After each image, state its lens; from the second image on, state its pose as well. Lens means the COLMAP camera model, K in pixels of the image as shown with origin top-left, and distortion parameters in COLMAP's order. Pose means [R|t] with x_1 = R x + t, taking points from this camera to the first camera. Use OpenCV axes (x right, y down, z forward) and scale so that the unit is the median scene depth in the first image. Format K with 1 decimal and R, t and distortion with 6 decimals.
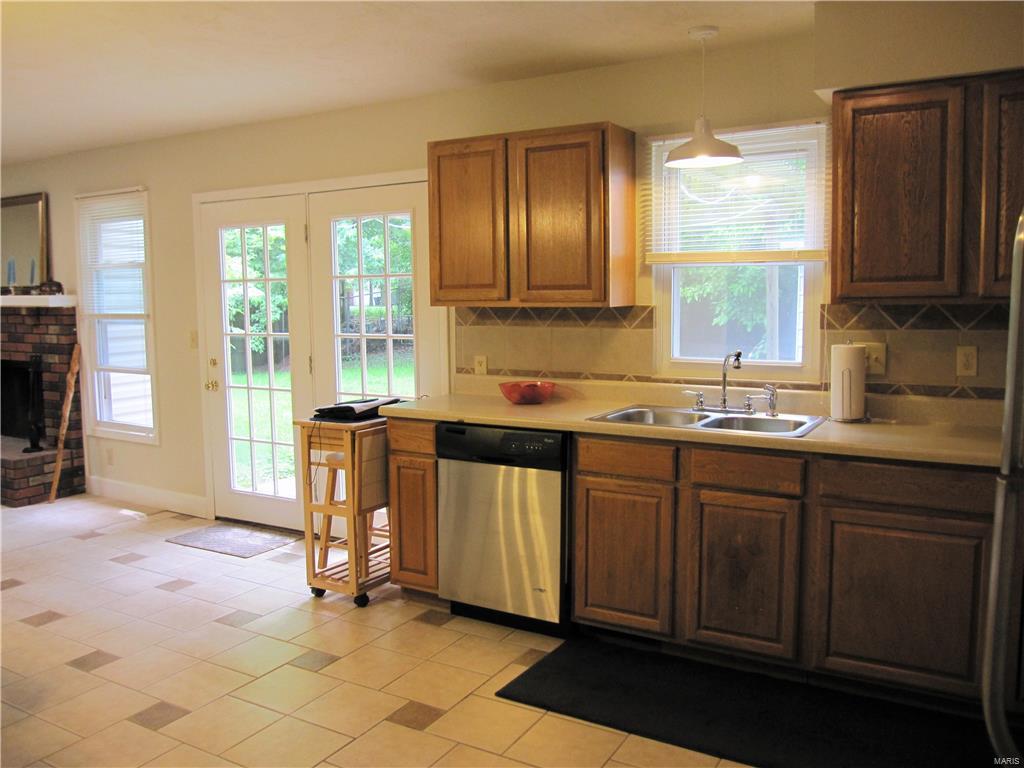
lens RADIAL K [[842.7, 0, 508.3], [0, 842.7, 379.0], [0, 0, 1]] dist [-0.078921, 0.049132]
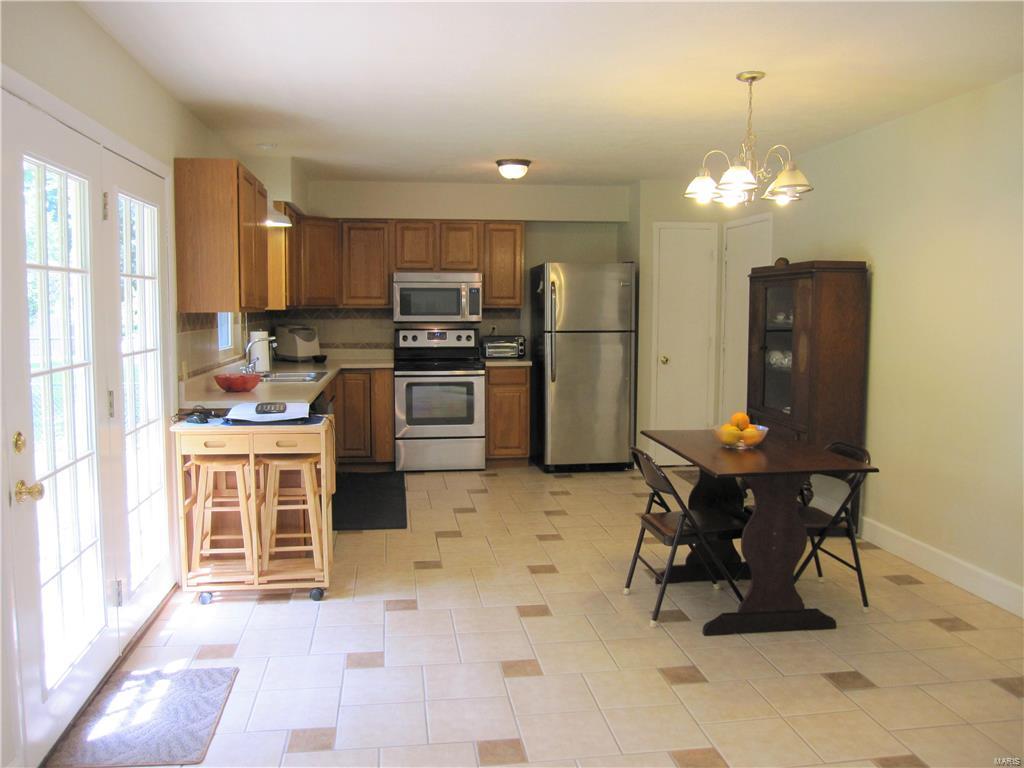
lens RADIAL K [[842.7, 0, 506.3], [0, 842.7, 380.3], [0, 0, 1]] dist [-0.078921, 0.049132]
pose [[-0.614786, -0.062711, 0.786197, -0.840992], [0.079362, 0.986856, 0.140775, -0.091489], [-0.784691, 0.148941, -0.601728, 1.022770]]
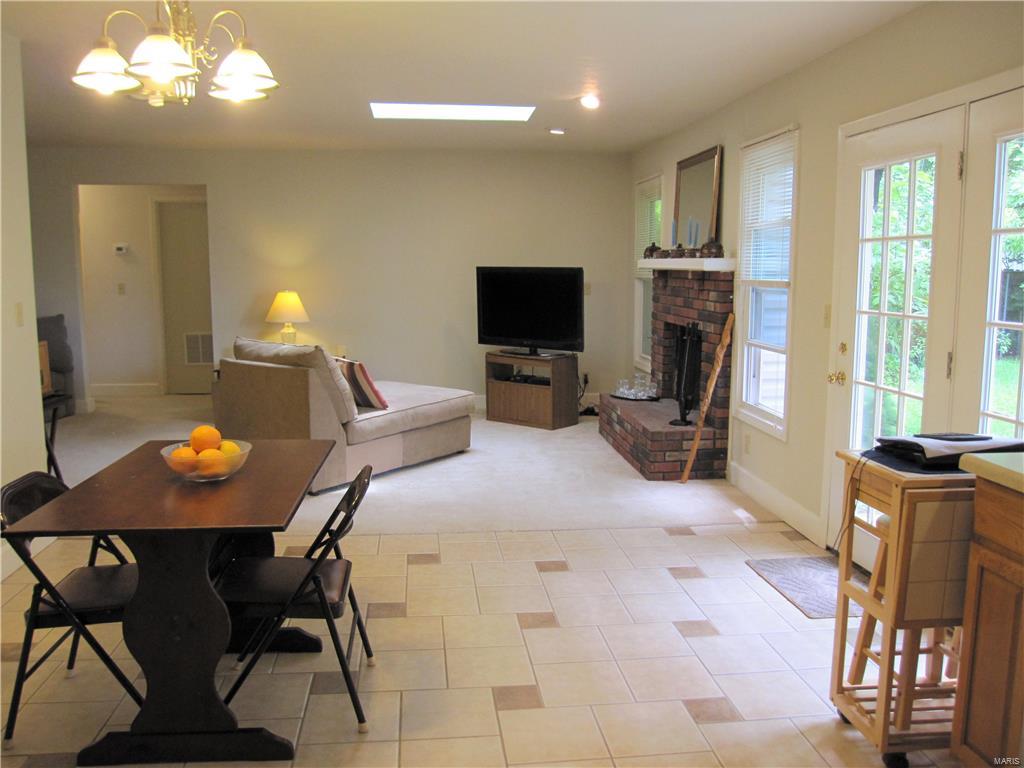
lens RADIAL K [[842.7, 0, 511.3], [0, 842.7, 383.4], [0, 0, 1]] dist [-0.078921, 0.049132]
pose [[0.595793, 0.119069, -0.794263, 0.071194], [-0.087155, 0.992694, 0.083439, -0.023902], [0.798395, 0.019512, 0.601818, 0.292588]]
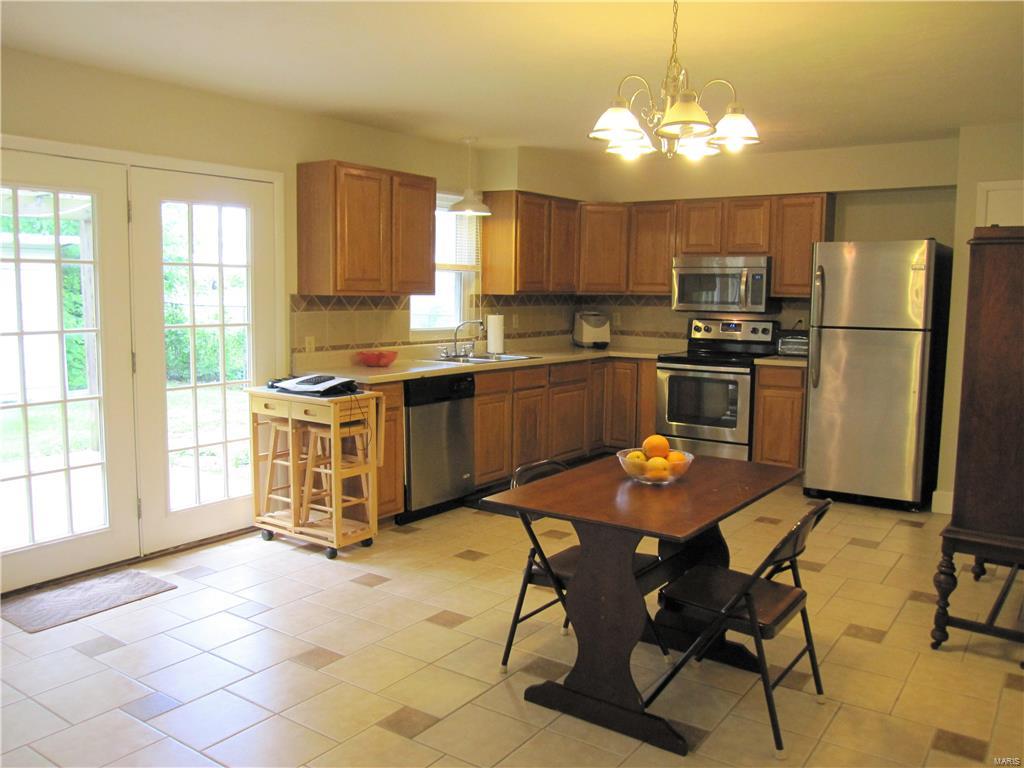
lens RADIAL K [[842.7, 0, 504.6], [0, 842.7, 381.0], [0, 0, 1]] dist [-0.078921, 0.049132]
pose [[0.088817, -0.098959, 0.991120, -0.943180], [0.084534, 0.992211, 0.091493, -0.039705], [-0.992454, 0.075657, 0.096490, 0.478521]]
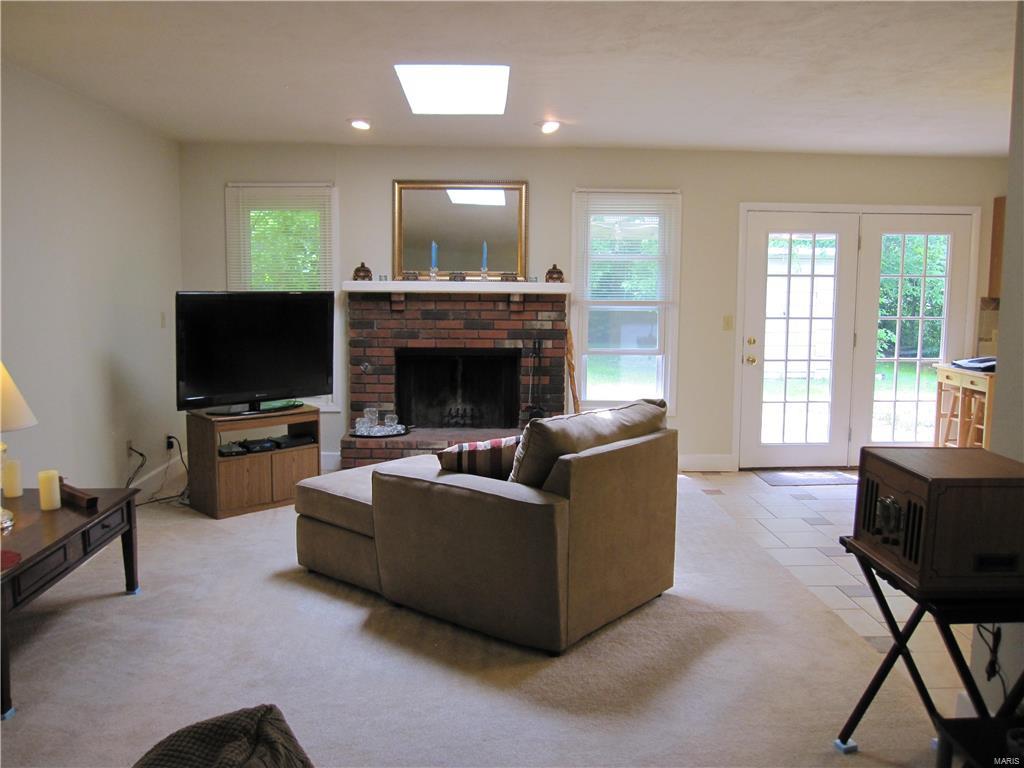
lens RADIAL K [[842.7, 0, 505.0], [0, 842.7, 385.7], [0, 0, 1]] dist [-0.078921, 0.049132]
pose [[0.845071, -0.053217, 0.531999, -1.274808], [0.041731, 0.998564, 0.033600, -0.010749], [-0.533023, -0.006193, 0.846078, 0.147198]]
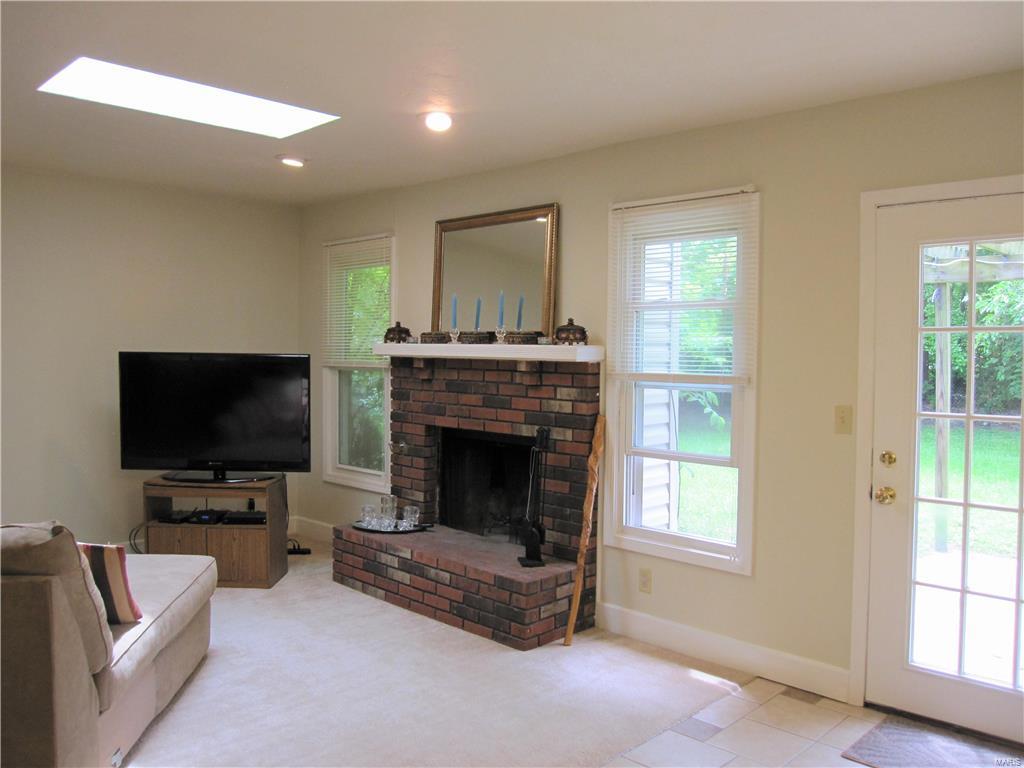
lens RADIAL K [[842.7, 0, 511.1], [0, 842.7, 383.6], [0, 0, 1]] dist [-0.078921, 0.049132]
pose [[0.969622, 0.027225, -0.243087, -0.462007], [-0.041758, 0.997622, -0.054832, -0.029028], [0.241016, 0.063317, 0.968453, 0.315271]]
